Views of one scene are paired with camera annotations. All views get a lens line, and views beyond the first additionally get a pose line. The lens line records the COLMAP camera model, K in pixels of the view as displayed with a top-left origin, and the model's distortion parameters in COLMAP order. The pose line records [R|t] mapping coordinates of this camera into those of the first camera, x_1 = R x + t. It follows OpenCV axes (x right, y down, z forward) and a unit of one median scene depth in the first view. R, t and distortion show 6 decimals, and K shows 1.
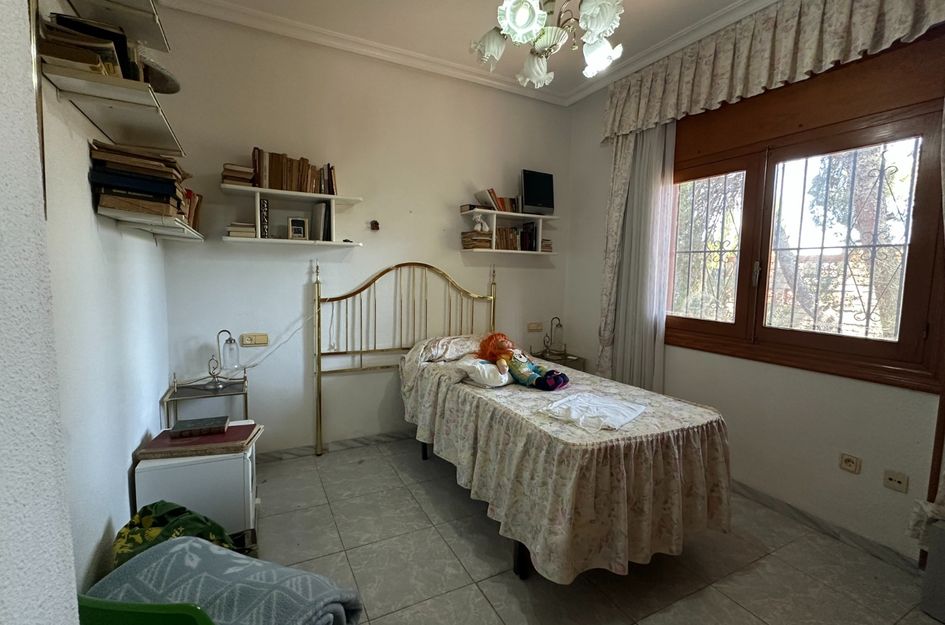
lens RADIAL K [[419.1, 0, 472.5], [0, 419.1, 312.5], [0, 0, 1]] dist [-0.003109, -0.000174]
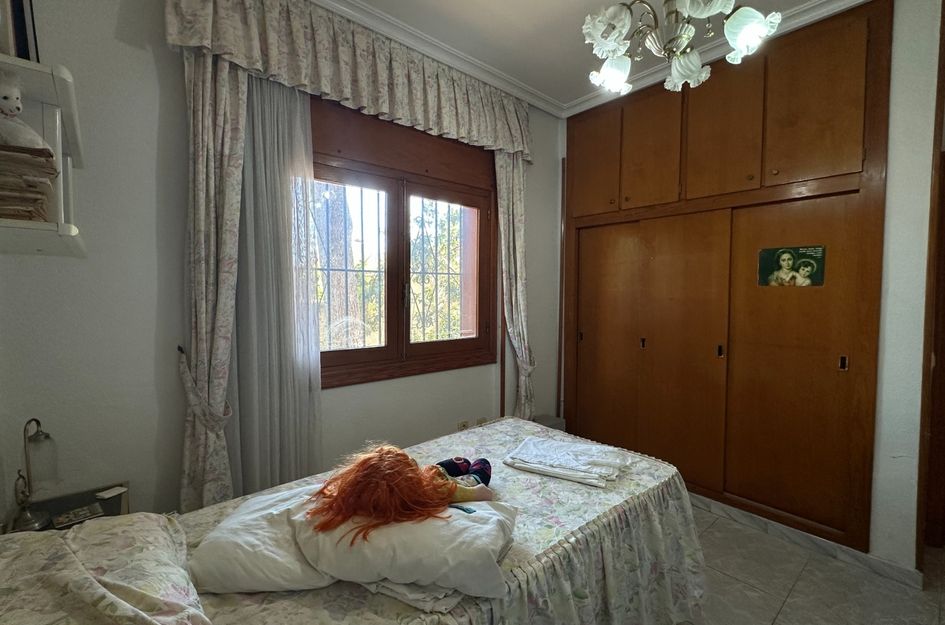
lens RADIAL K [[419.1, 0, 472.5], [0, 419.1, 312.5], [0, 0, 1]] dist [-0.003109, -0.000174]
pose [[-0.227200, -0.055000, 0.972294, -0.387653], [0.090920, 0.992845, 0.077408, -0.115309], [-0.969595, 0.105988, -0.220573, 1.068253]]
